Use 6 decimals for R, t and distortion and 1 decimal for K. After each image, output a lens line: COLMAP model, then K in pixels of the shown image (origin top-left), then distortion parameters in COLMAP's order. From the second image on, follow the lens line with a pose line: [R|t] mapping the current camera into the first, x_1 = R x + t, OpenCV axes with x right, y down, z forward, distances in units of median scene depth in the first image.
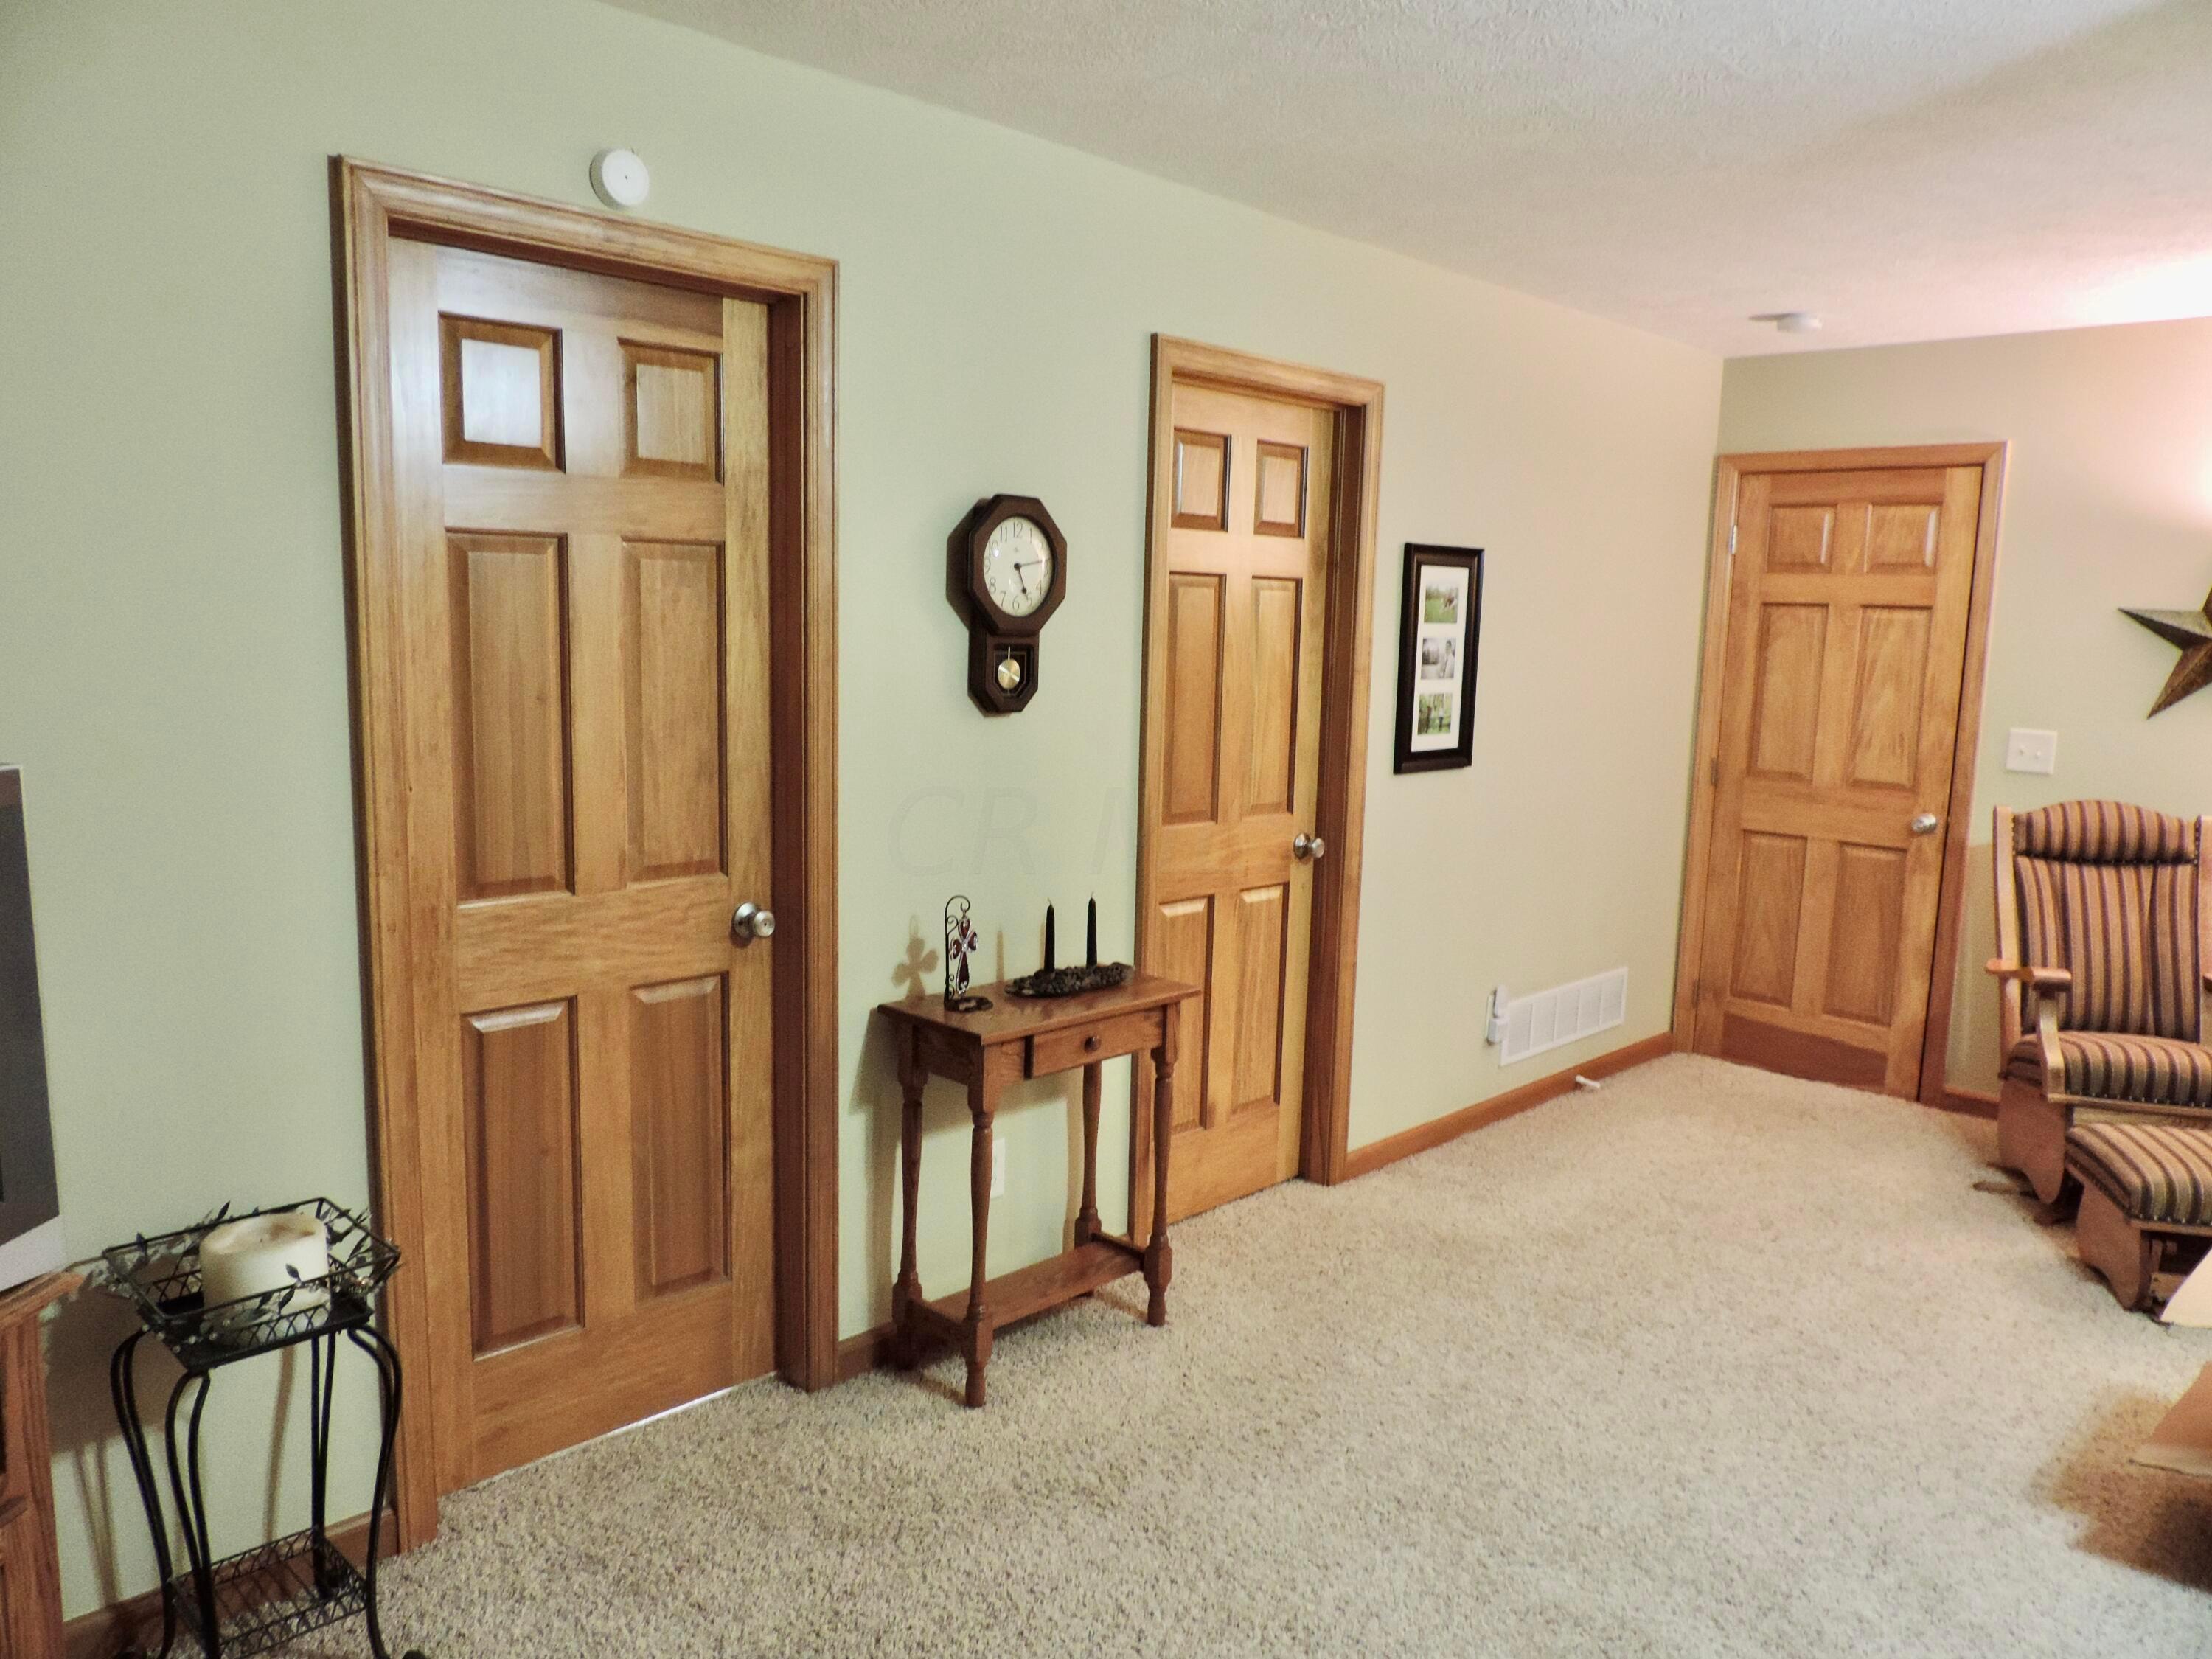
lens RADIAL K [[1576.8, 0, 1106.0], [0, 1576.8, 829.5], [0, 0, 1]] dist [-0.022918, 0.000472]
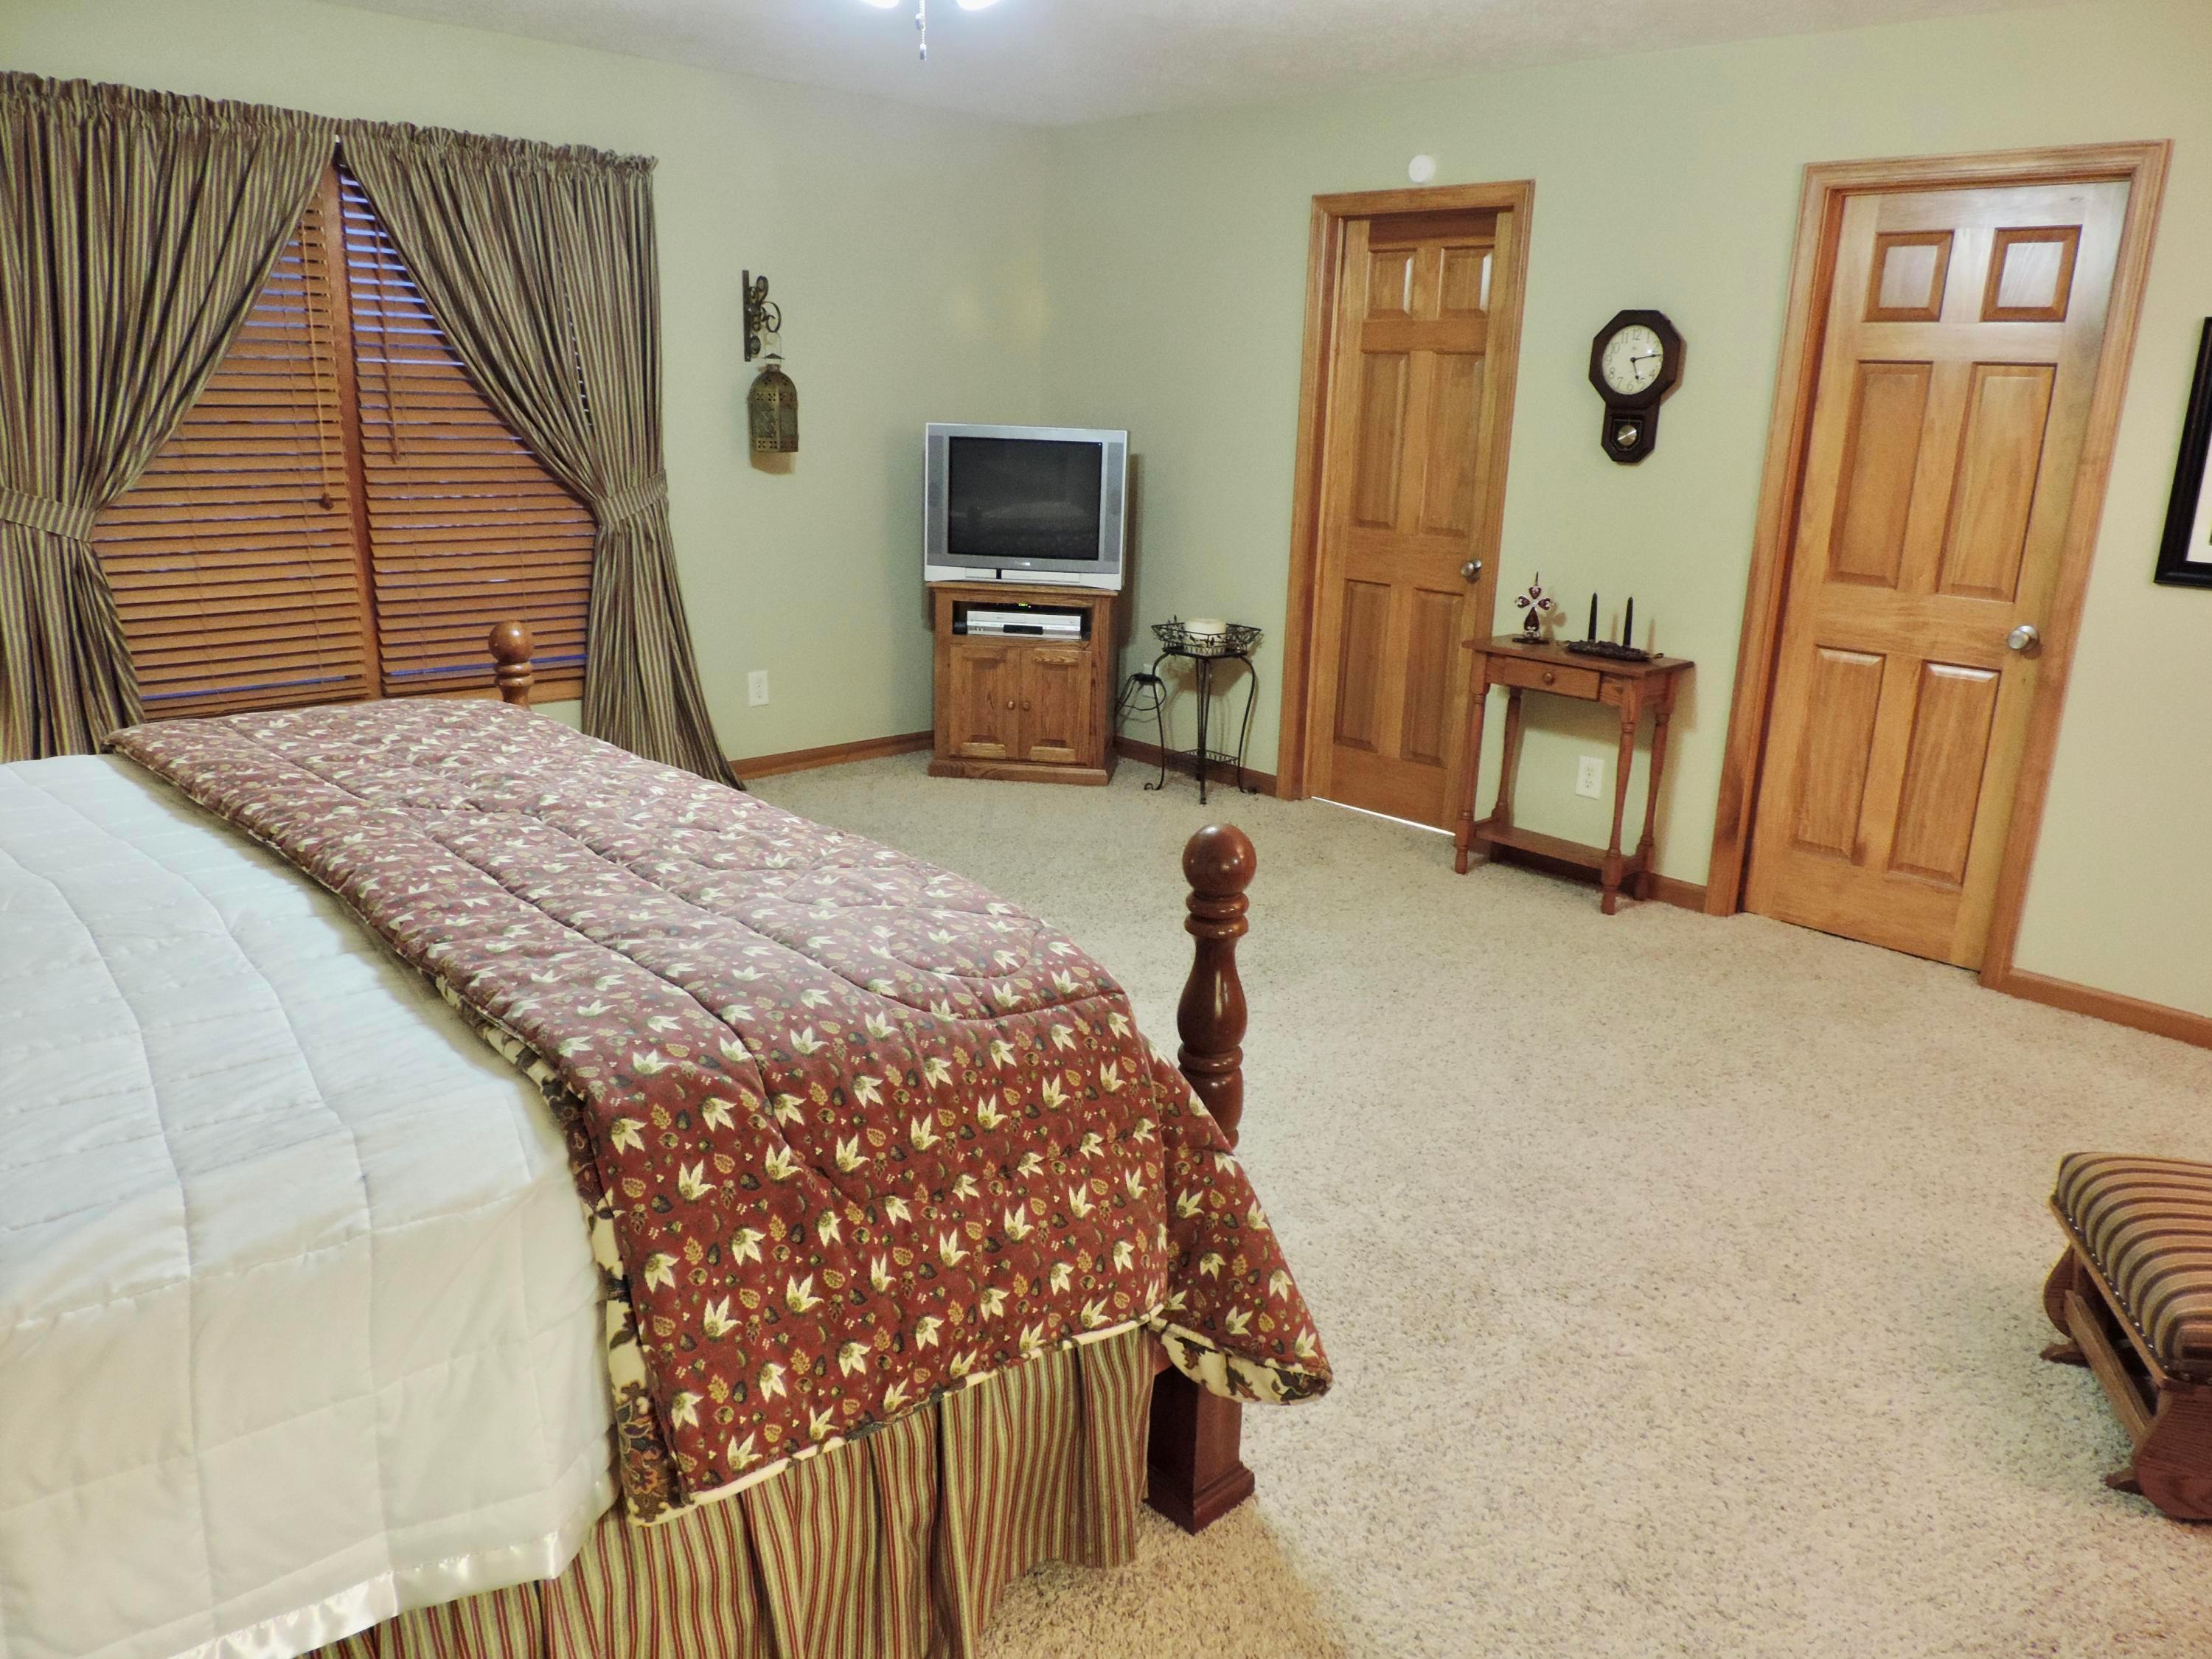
lens RADIAL K [[1576.8, 0, 1106.0], [0, 1576.8, 829.5], [0, 0, 1]] dist [-0.022918, 0.000472]
pose [[-0.019141, 0.233156, -0.972251, 1.447969], [-0.174990, 0.956638, 0.232857, -0.003264], [0.984384, 0.174591, 0.022489, 0.553909]]
